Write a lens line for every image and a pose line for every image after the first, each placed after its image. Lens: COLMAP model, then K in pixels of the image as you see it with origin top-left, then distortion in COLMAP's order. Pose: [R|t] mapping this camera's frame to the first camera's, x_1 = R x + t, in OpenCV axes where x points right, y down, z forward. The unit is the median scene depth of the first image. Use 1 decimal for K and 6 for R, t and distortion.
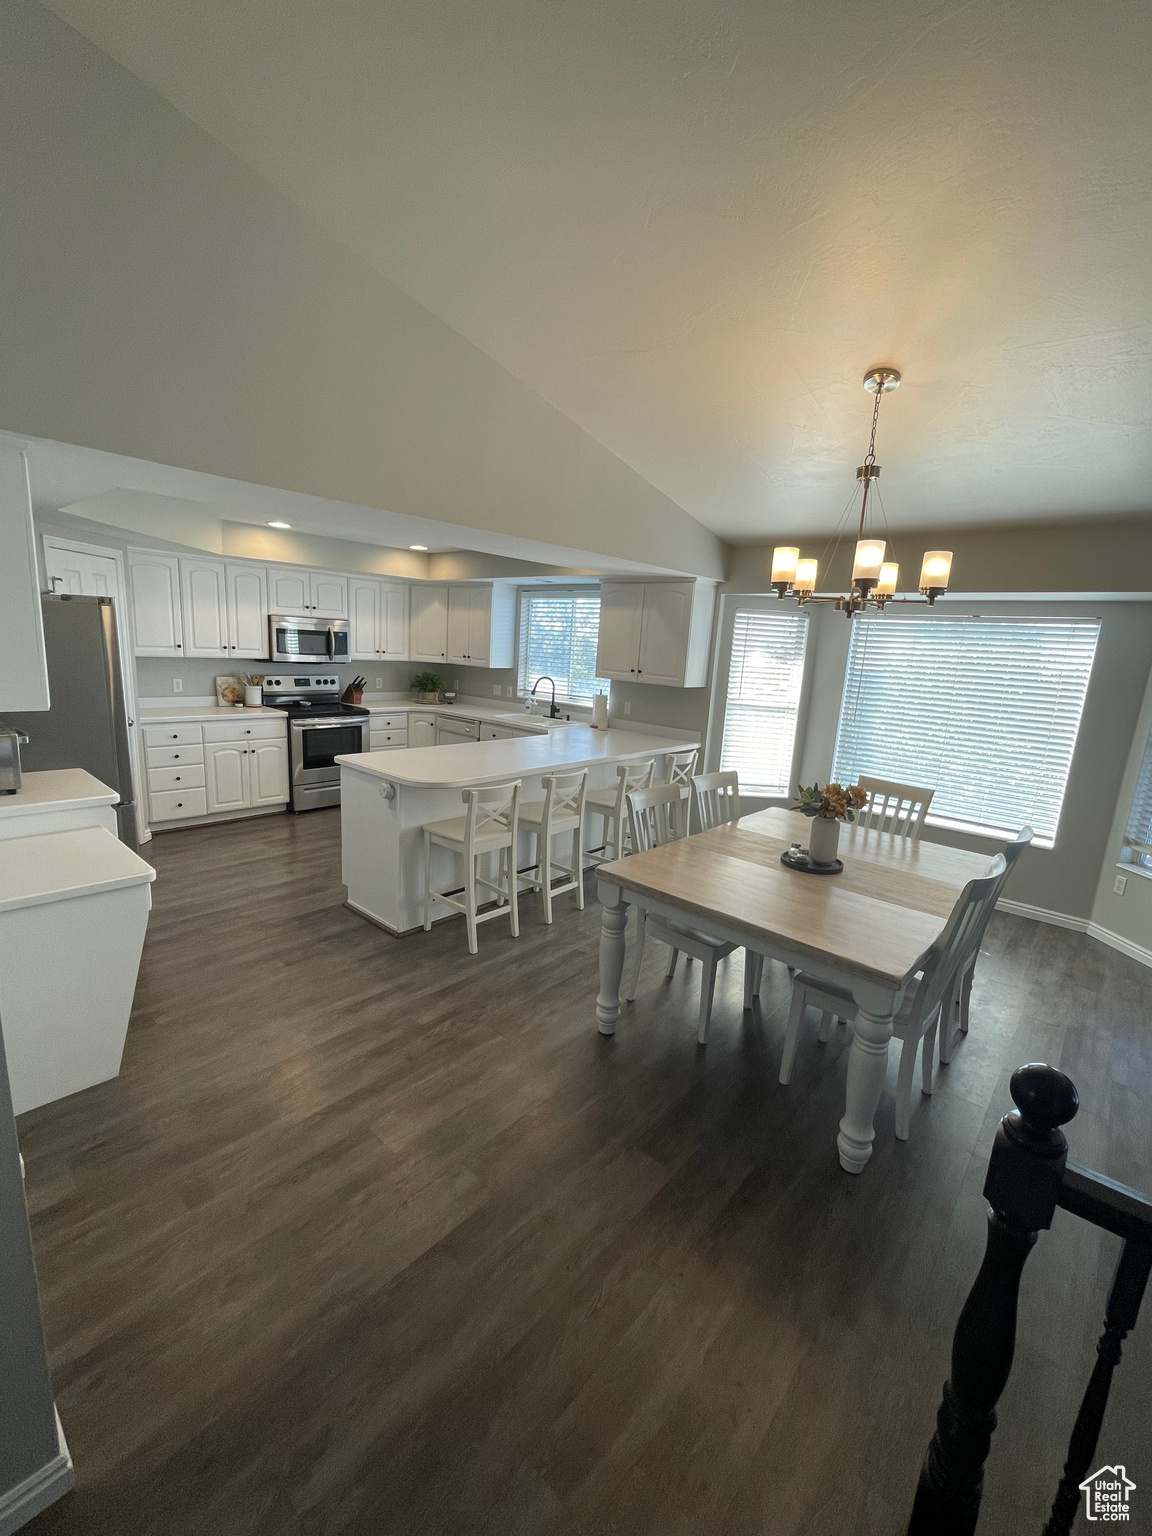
lens RADIAL K [[642.2, 0, 576.0], [0, 642.2, 768.0], [0, 0, 1]] dist [0.003224, -0.004728]
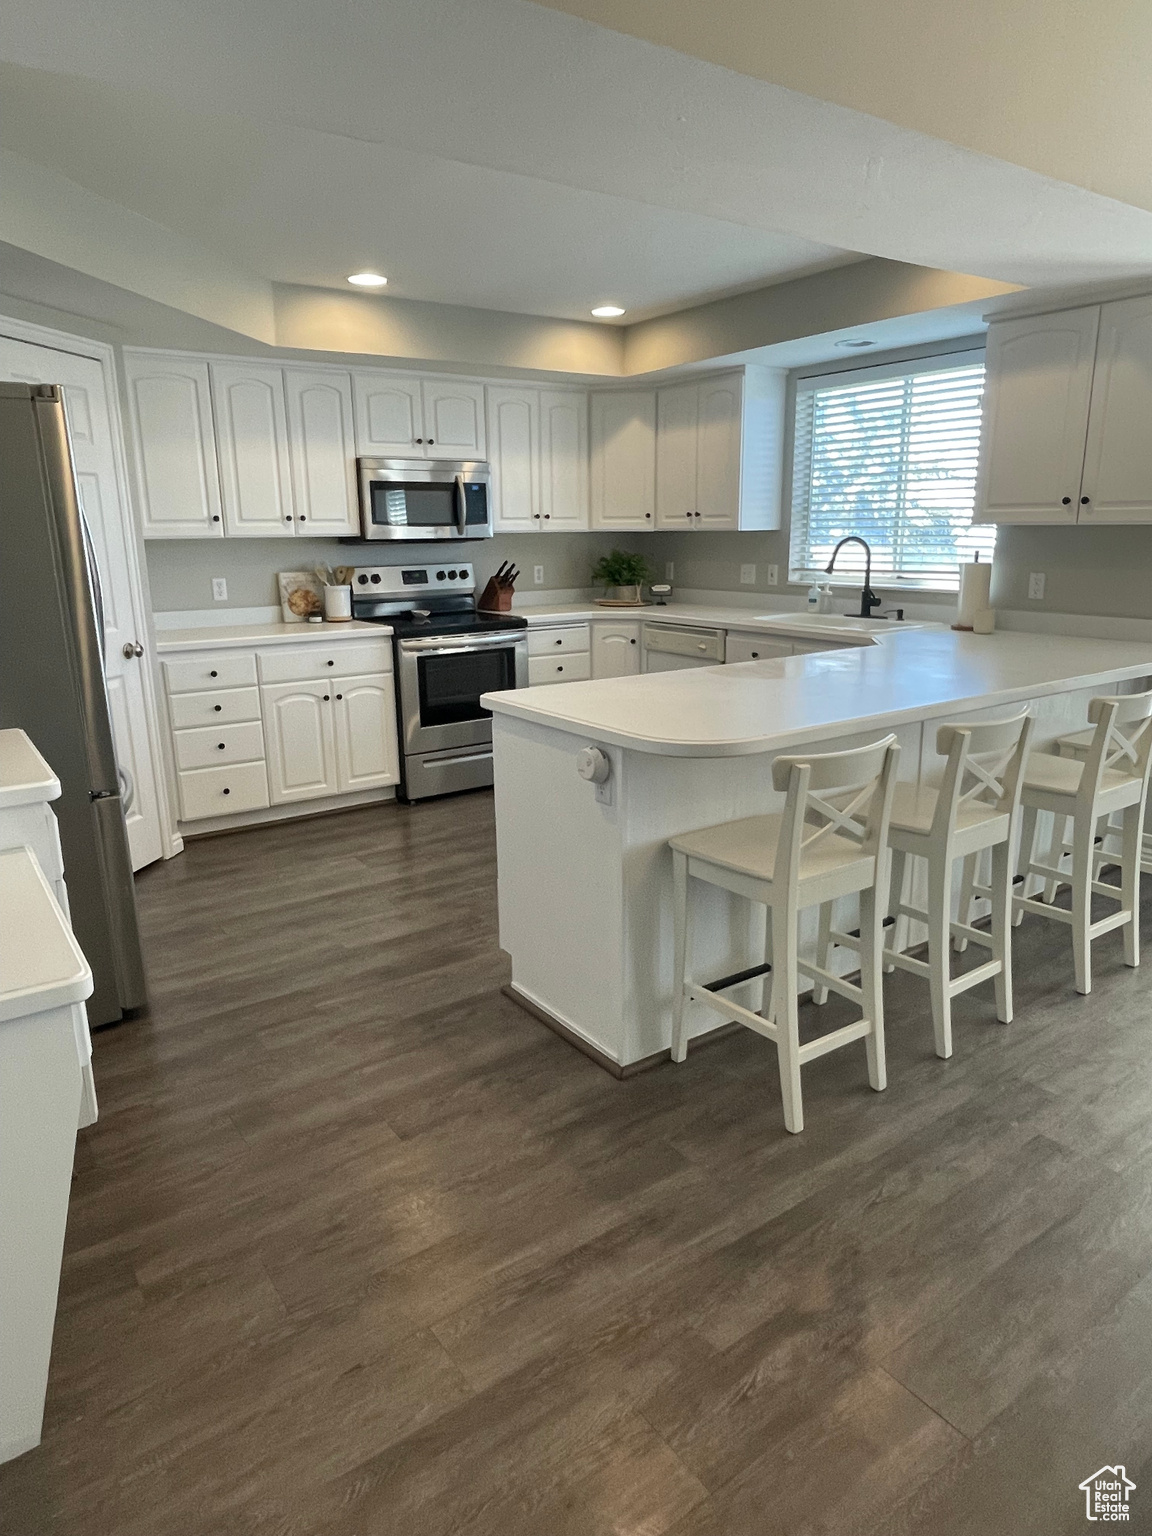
lens RADIAL K [[951.9, 0, 576.0], [0, 951.9, 768.0], [0, 0, 1]] dist [0.000279, 0.000189]
pose [[0.971425, -0.011157, -0.237083, -0.092712], [0.022139, 0.998799, 0.043706, 0.005330], [0.236310, -0.047706, 0.970506, 0.215112]]
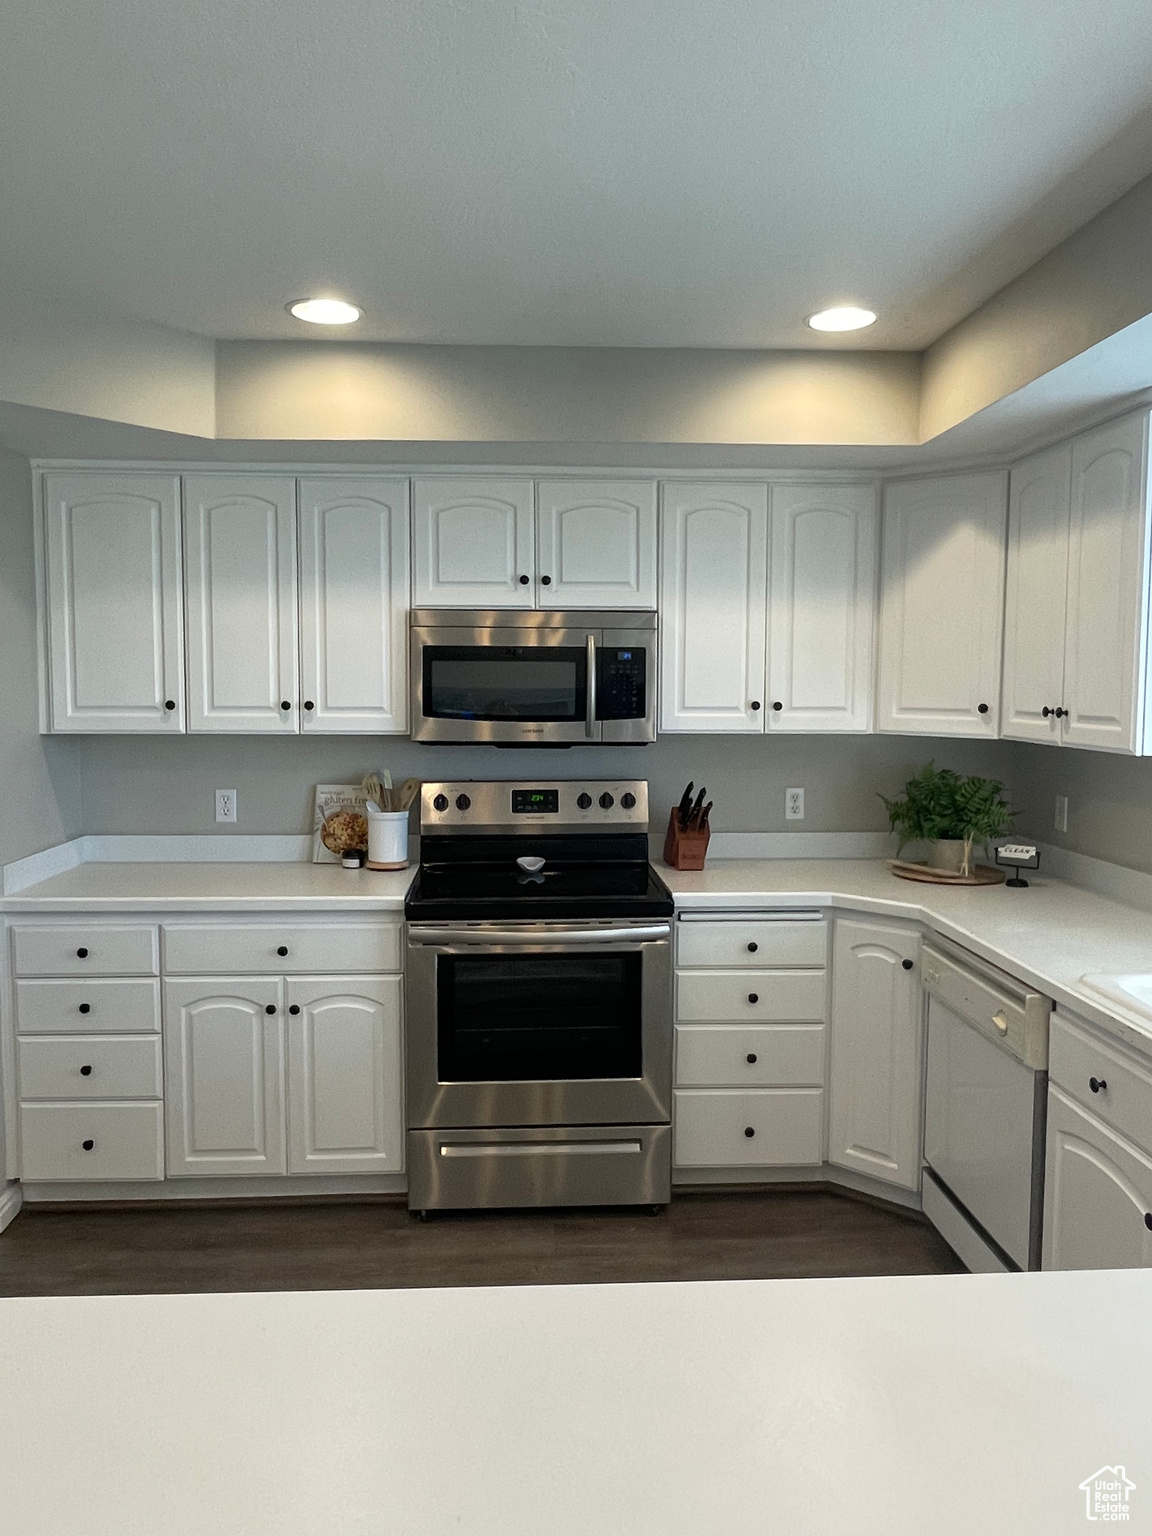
lens RADIAL K [[1093.6, 0, 576.0], [0, 1093.6, 768.0], [0, 0, 1]] dist [-0.002916, -0.000822]
pose [[0.708353, 0.001326, -0.705857, 0.000450], [-0.101449, 0.989807, -0.099948, -0.106460], [0.698530, 0.142407, 0.701267, 0.678150]]
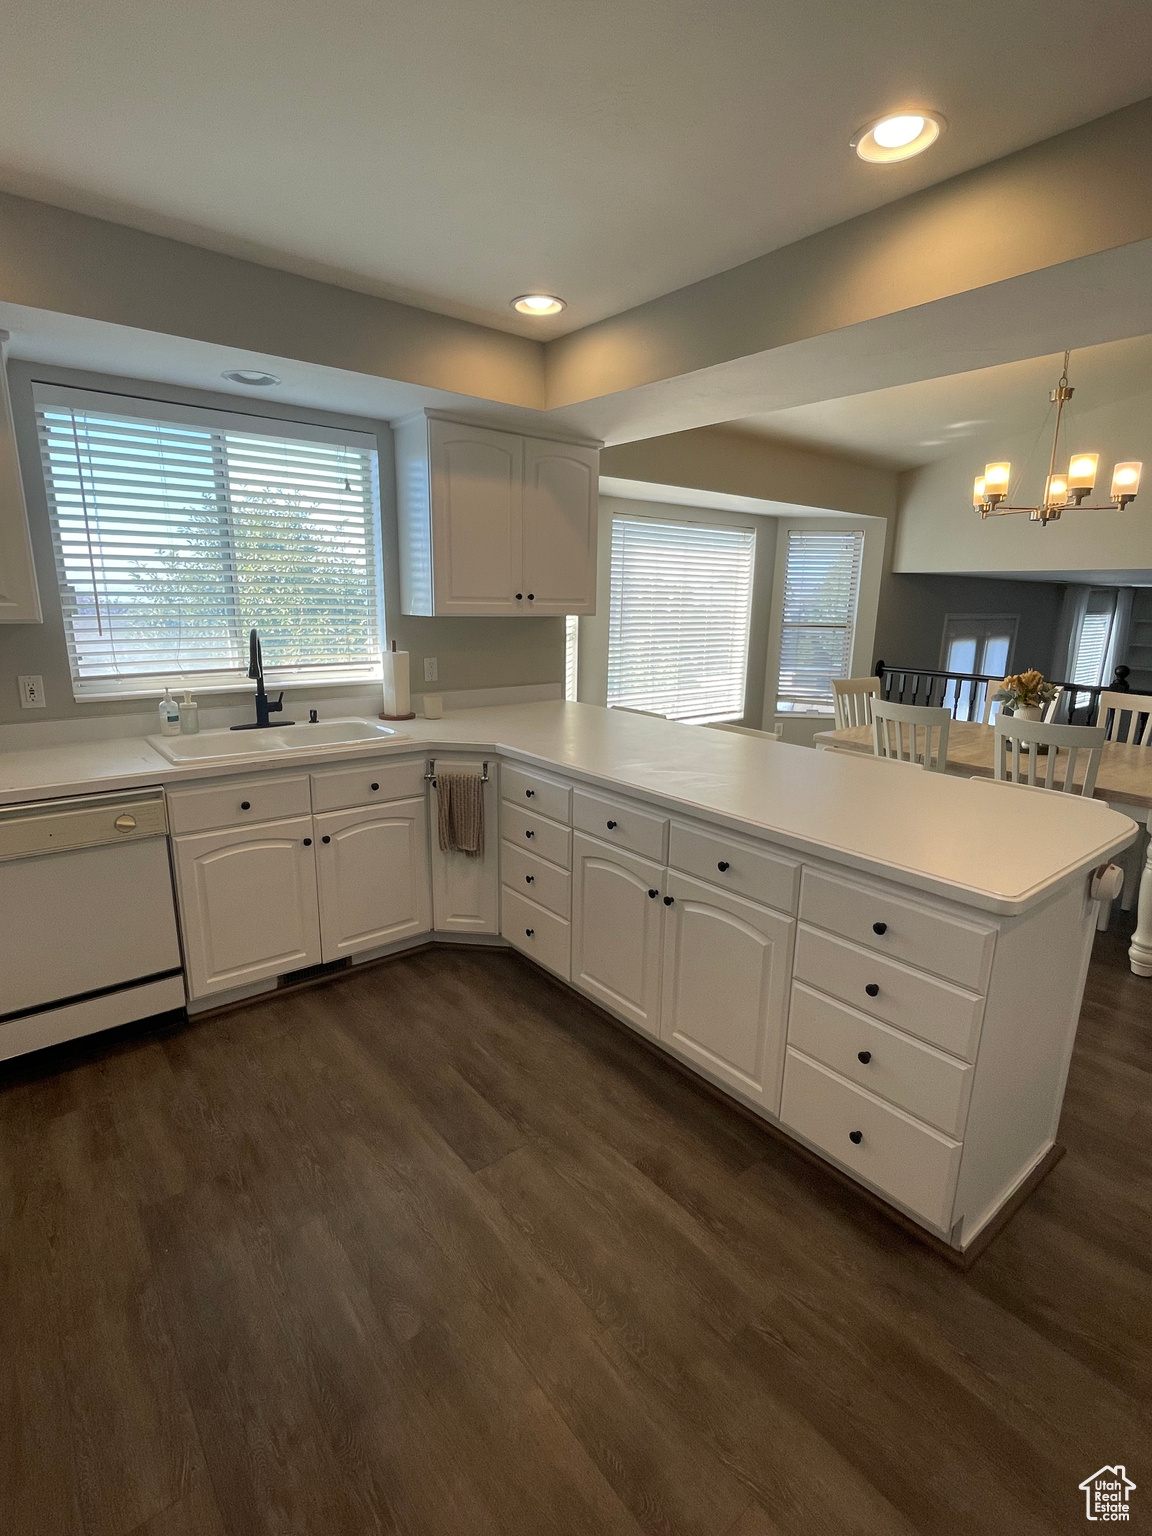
lens RADIAL K [[733.3, 0, 576.0], [0, 733.3, 768.0], [0, 0, 1]] dist [-0.001998, 0.000121]
pose [[0.170450, -0.276606, 0.945746, -0.517837], [0.189052, 0.951141, 0.244111, -0.146418], [-0.967060, 0.137187, 0.214415, 0.786800]]
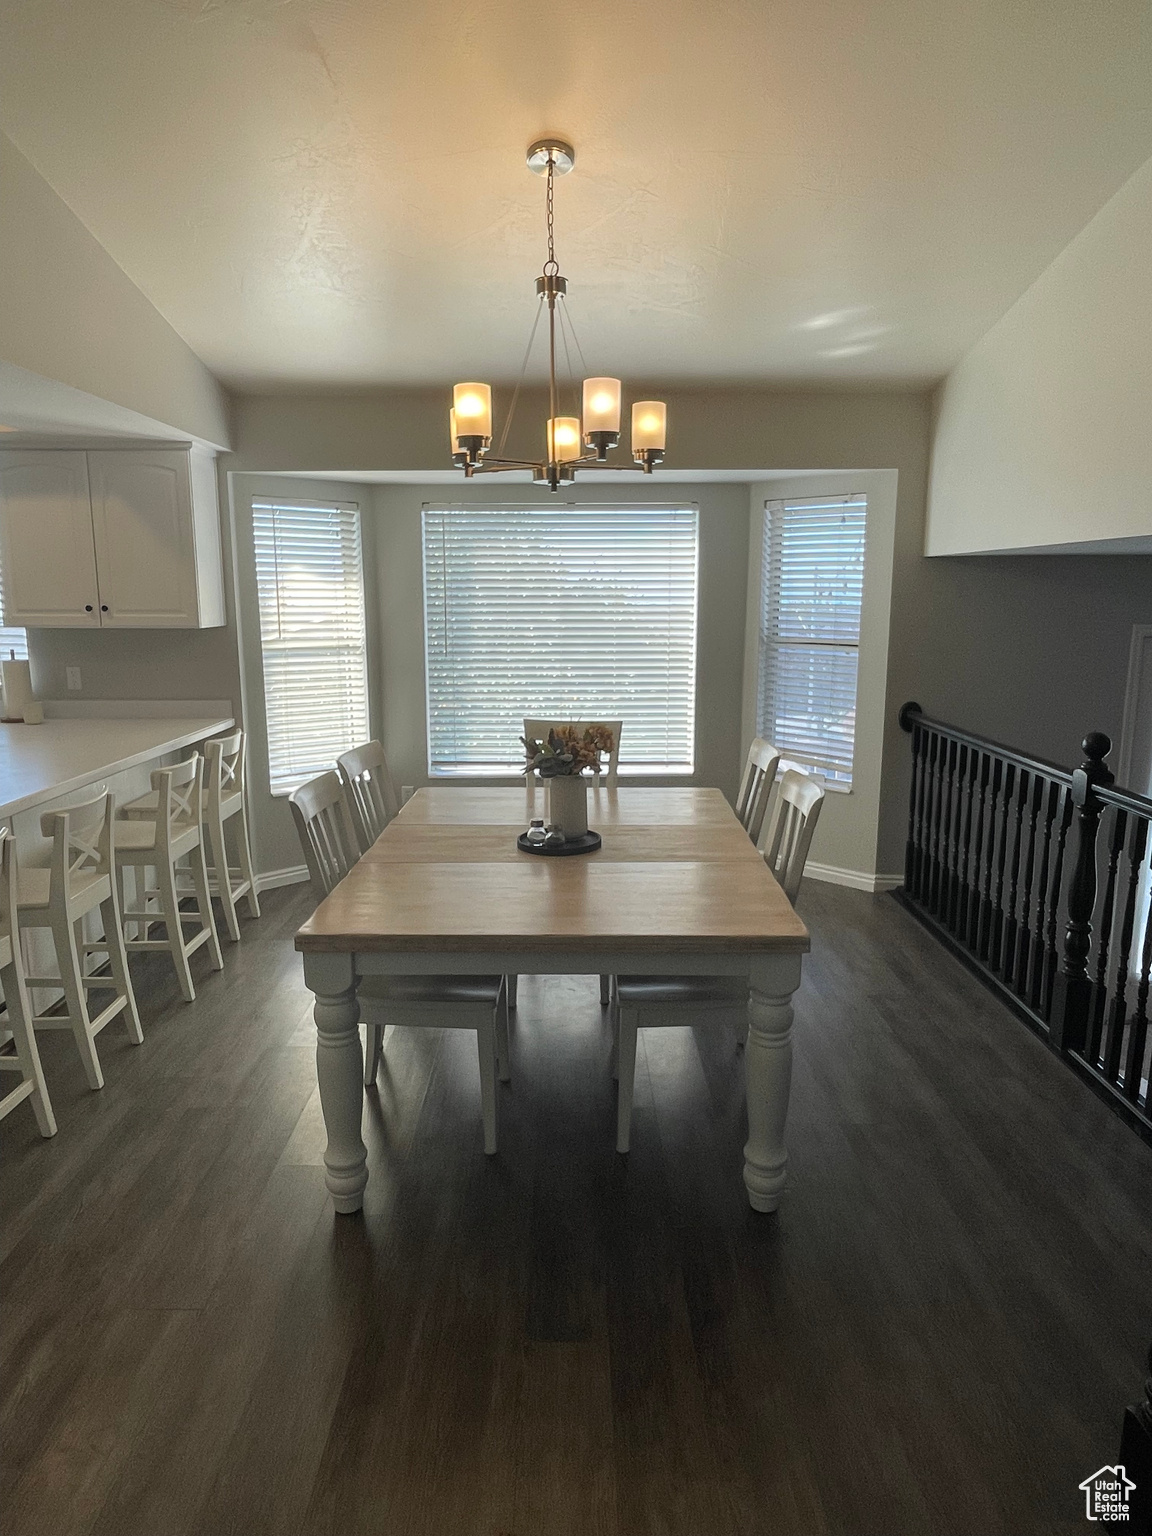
lens RADIAL K [[951.9, 0, 576.0], [0, 951.9, 768.0], [0, 0, 1]] dist [0.000279, 0.000189]
pose [[0.745268, -0.179674, 0.642101, -0.143411], [0.171863, 0.982233, 0.075375, -0.004253], [-0.644236, 0.054179, 0.762906, 0.098191]]
